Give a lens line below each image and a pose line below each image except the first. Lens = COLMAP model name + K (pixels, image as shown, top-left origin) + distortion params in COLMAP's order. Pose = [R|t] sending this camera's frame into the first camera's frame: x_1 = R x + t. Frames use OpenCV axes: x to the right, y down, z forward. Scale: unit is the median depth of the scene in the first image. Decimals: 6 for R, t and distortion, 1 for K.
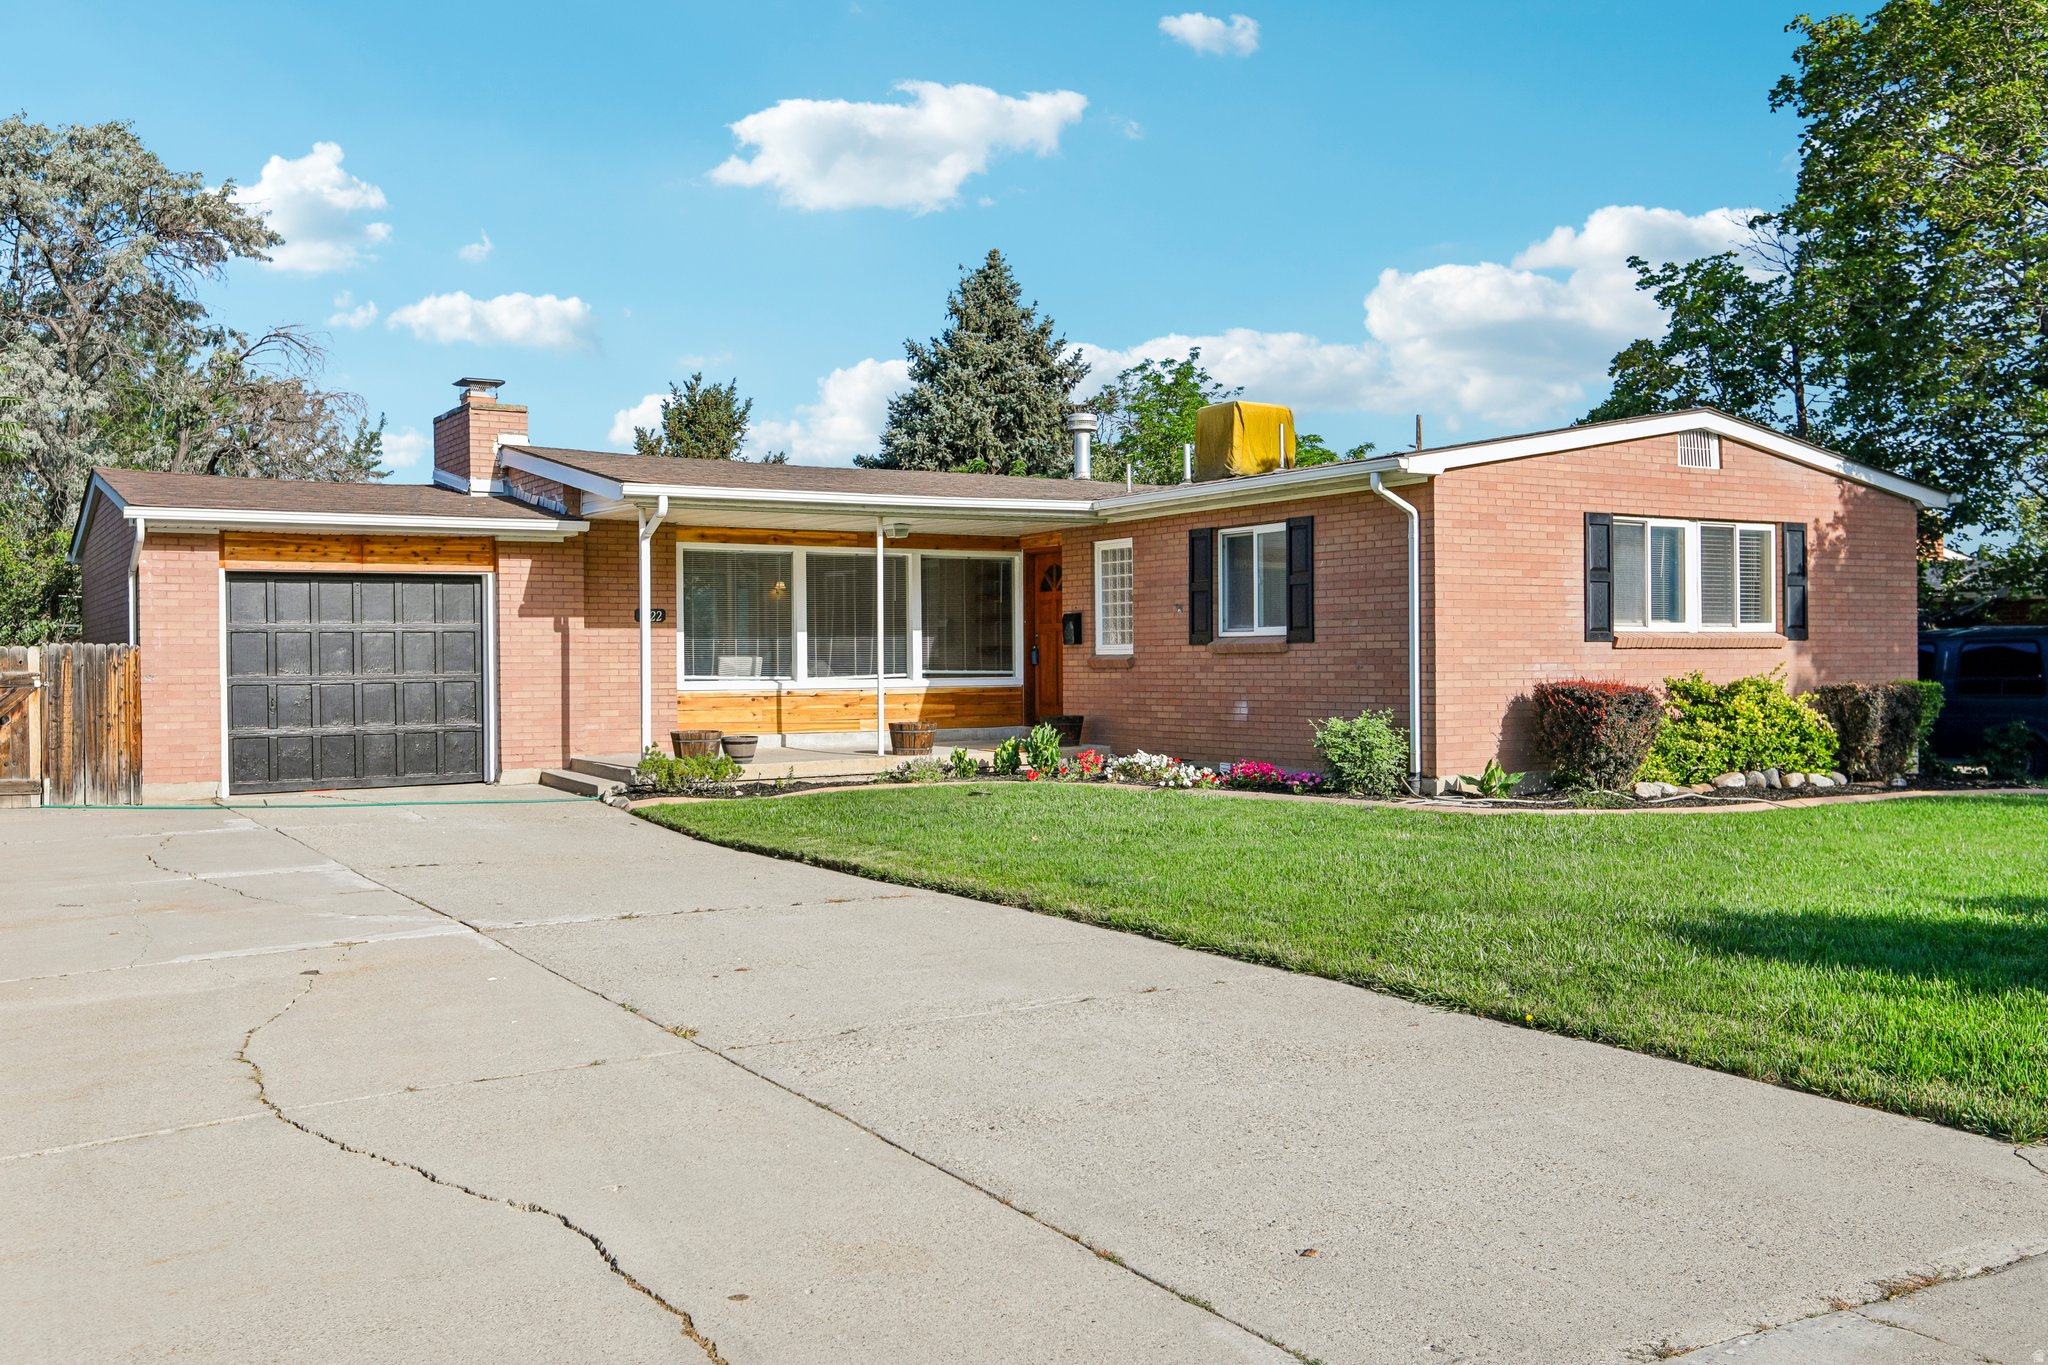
lens RADIAL K [[1071.5, 0, 1024.3], [0, 1071.5, 673.2], [0, 0, 1]] dist [-0.018331, -0.000261]
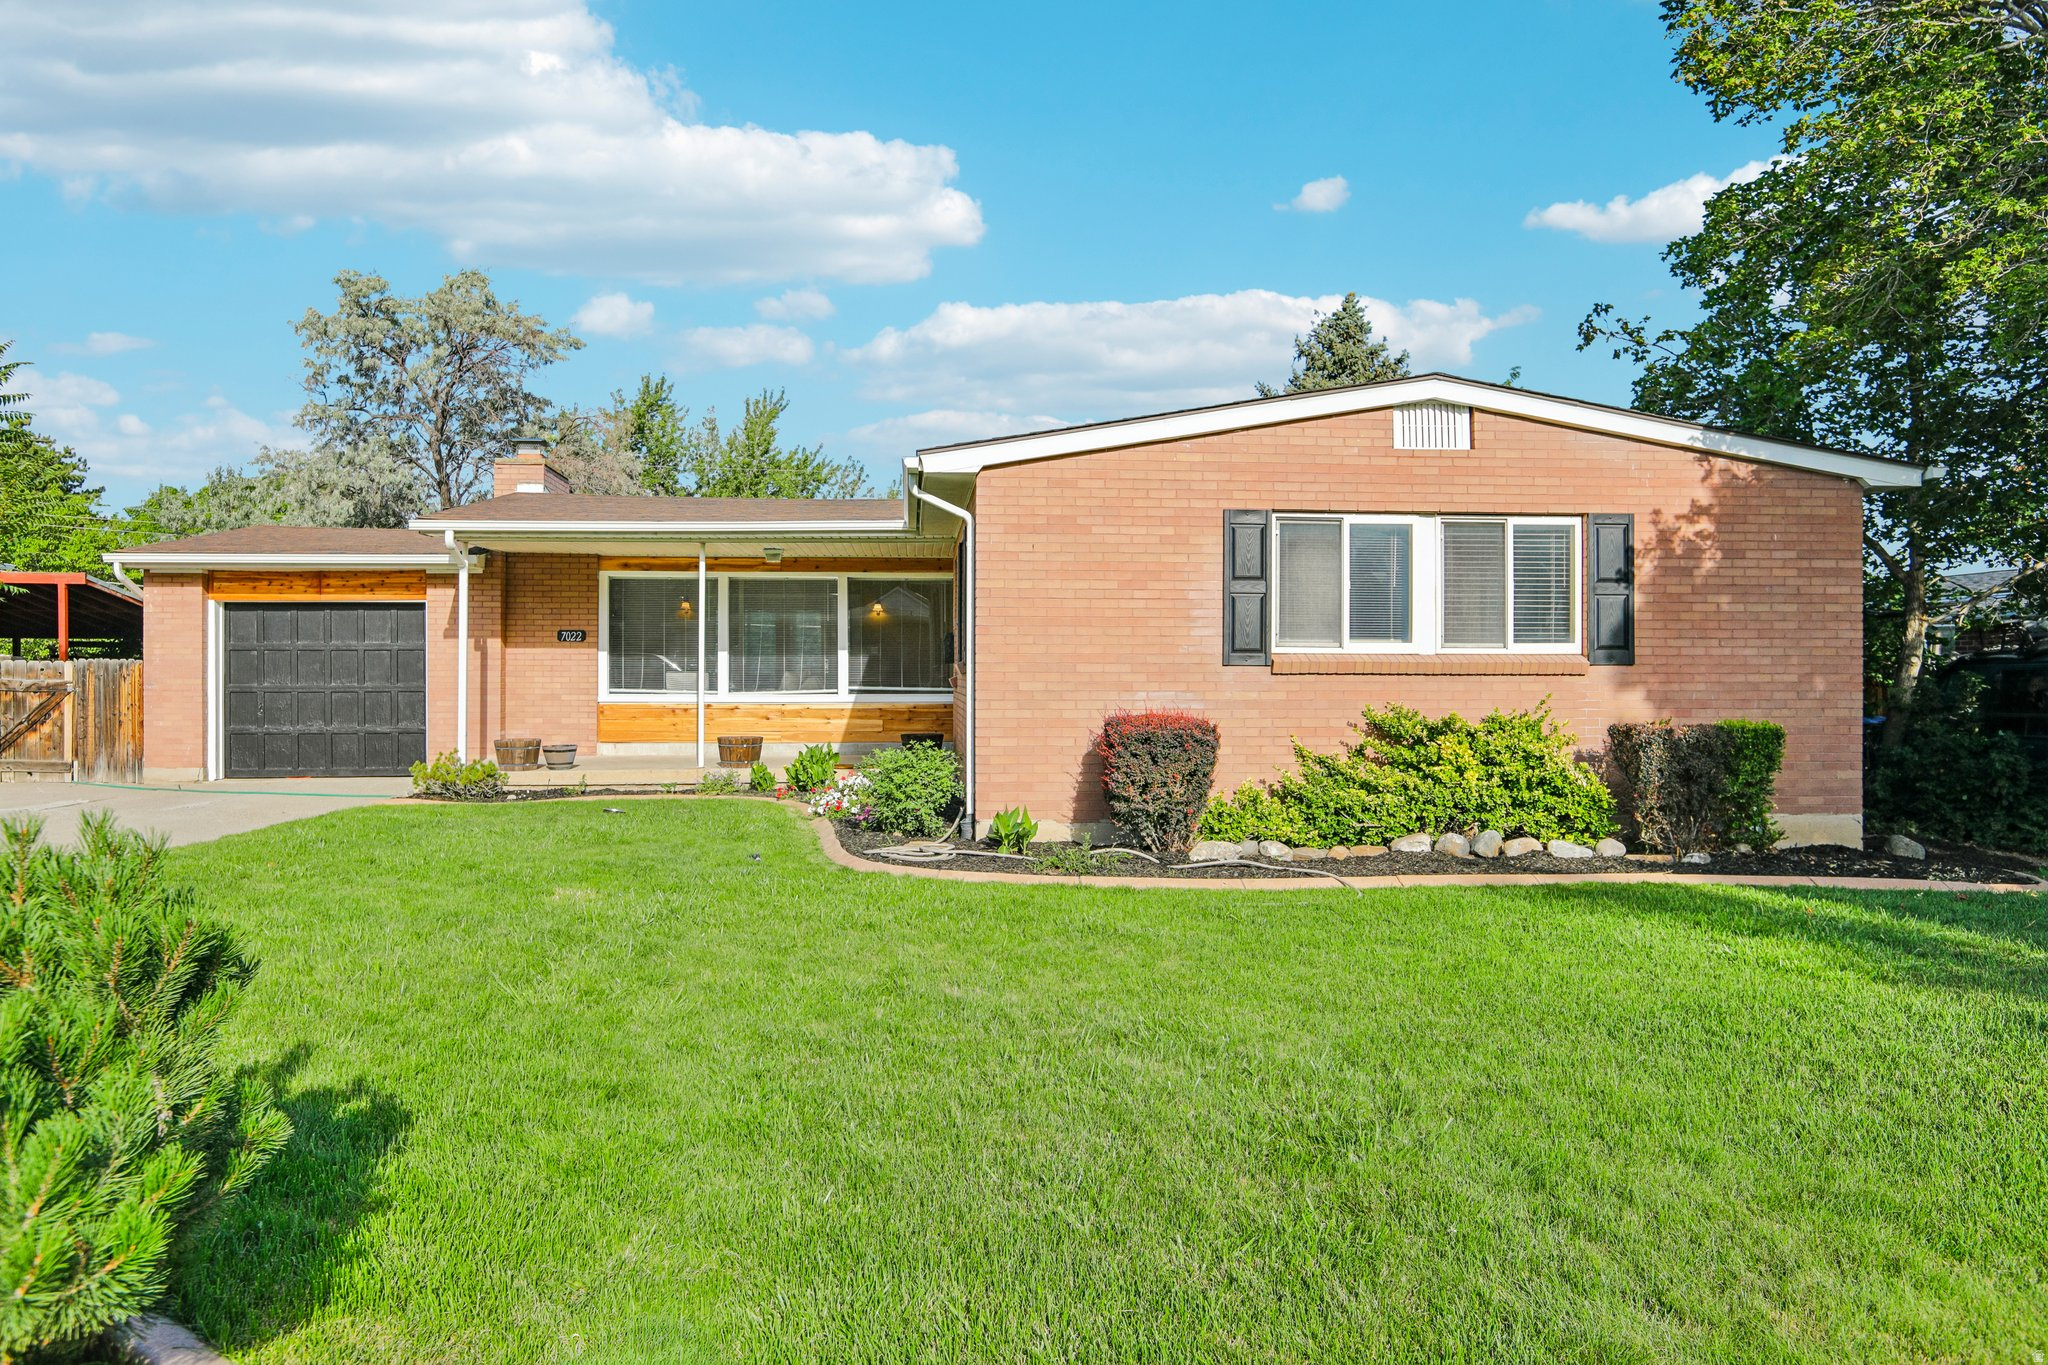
lens RADIAL K [[962.6, 0, 1020.9], [0, 962.6, 683.5], [0, 0, 1]] dist [-0.028405, 0.002076]
pose [[0.956634, 0.012501, -0.291025, 0.531447], [-0.013208, 0.999913, -0.000467, -0.011851], [0.290994, 0.004291, 0.956715, 0.213430]]
